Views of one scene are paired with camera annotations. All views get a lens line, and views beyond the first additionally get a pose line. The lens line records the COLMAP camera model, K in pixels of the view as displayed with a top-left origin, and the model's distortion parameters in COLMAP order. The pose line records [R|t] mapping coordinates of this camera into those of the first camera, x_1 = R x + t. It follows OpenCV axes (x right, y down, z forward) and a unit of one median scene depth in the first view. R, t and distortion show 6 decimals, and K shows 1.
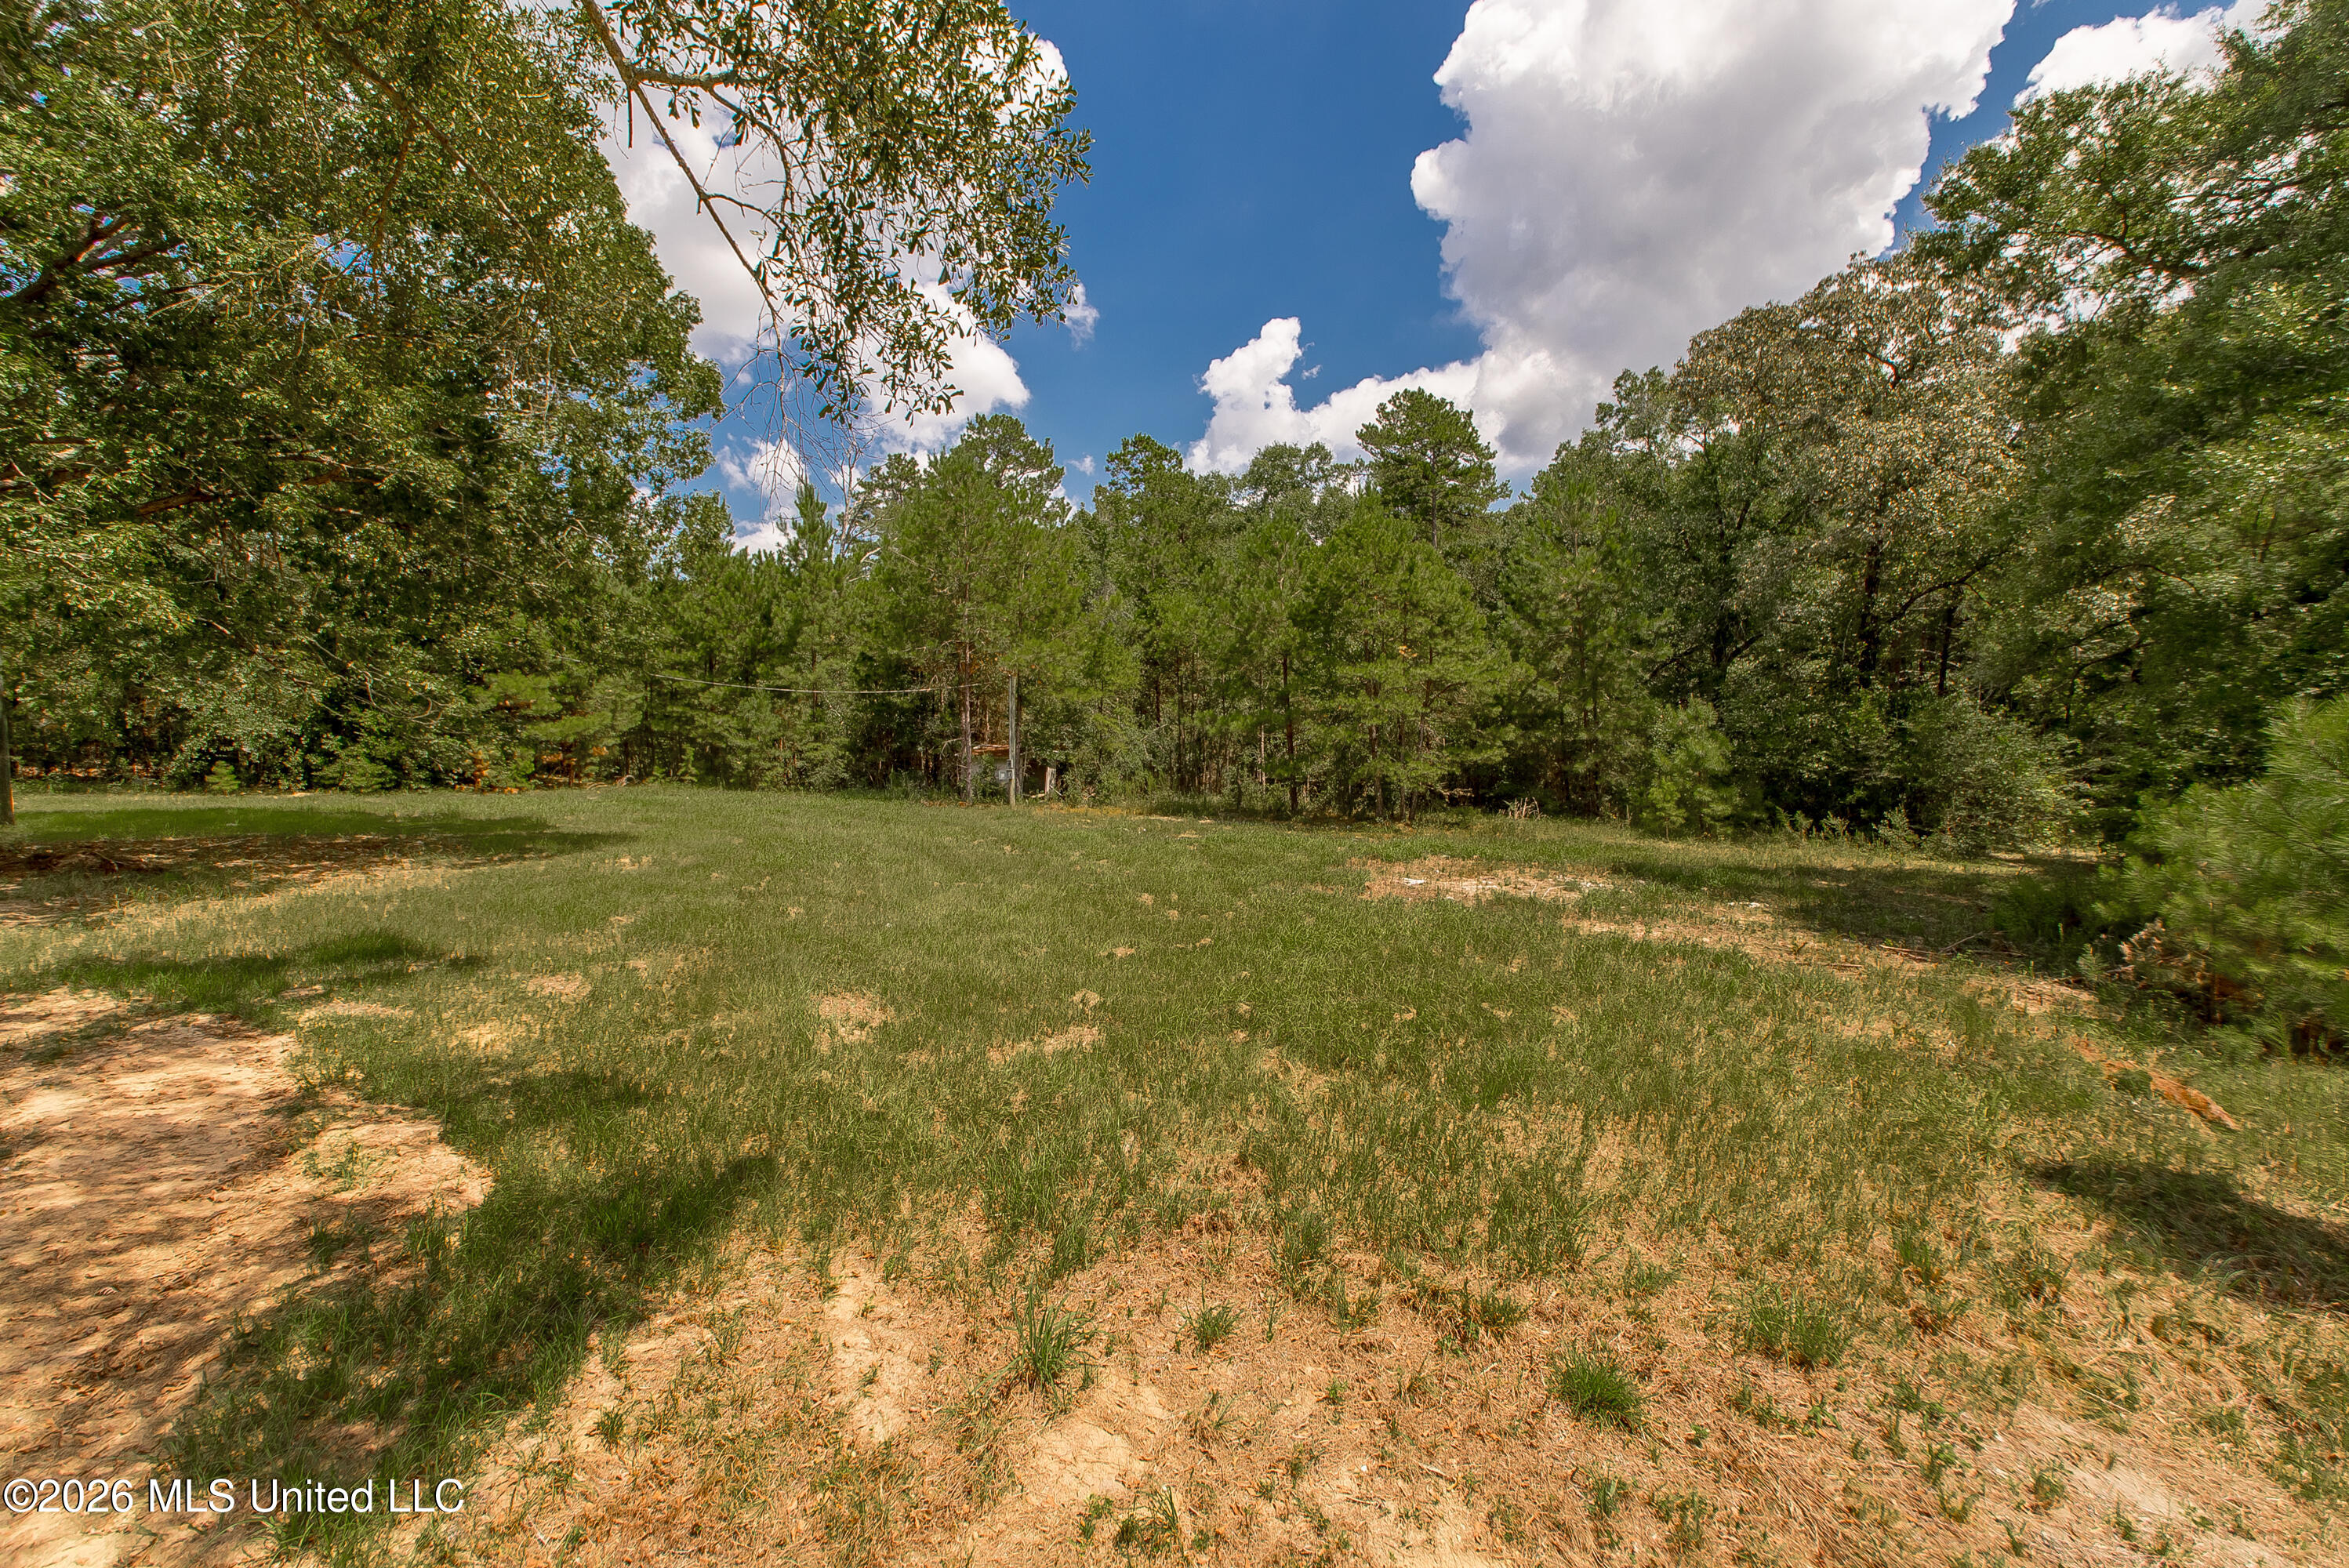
lens RADIAL K [[1006.9, 0, 1199.2], [0, 1006.9, 749.9], [0, 0, 1]] dist [0.017308, -0.012654]
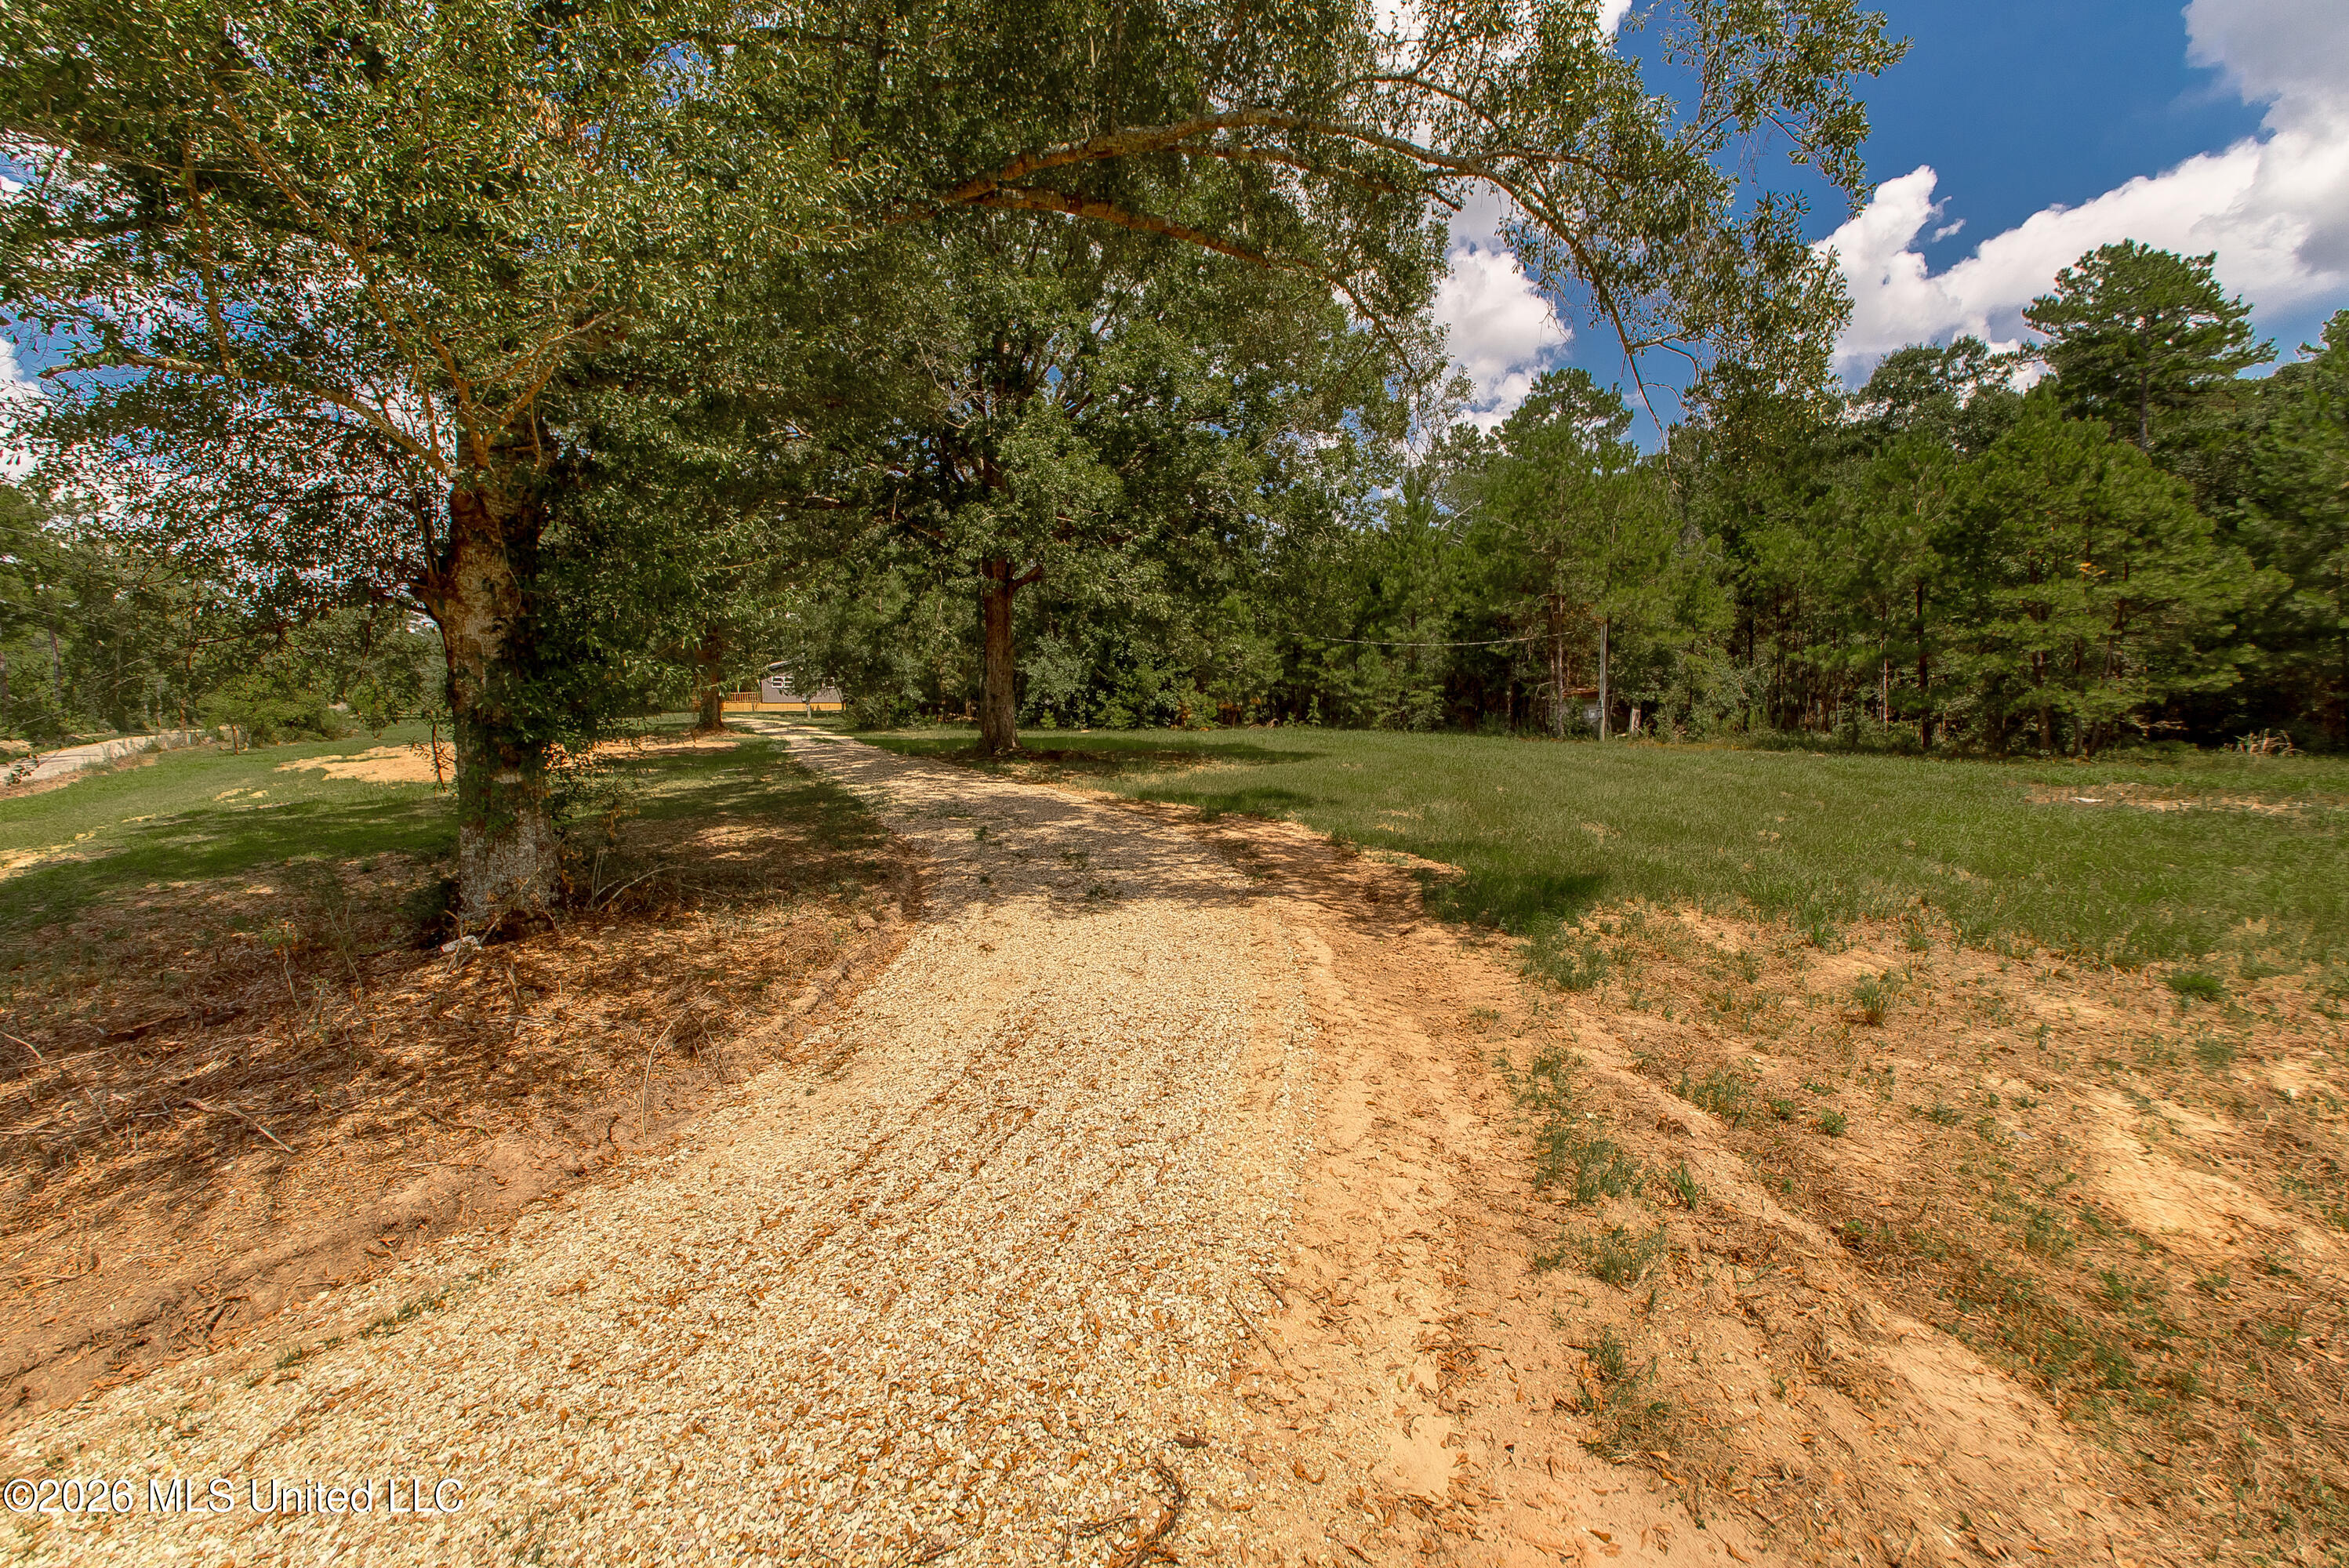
lens RADIAL K [[965.2, 0, 1168.7], [0, 965.2, 766.5], [0, 0, 1]] dist [0.000975, -0.005216]
pose [[0.846244, 0.019705, -0.532431, -0.024249], [0.013808, 0.998169, 0.058889, 0.013391], [0.532617, -0.057186, 0.844422, -0.138407]]
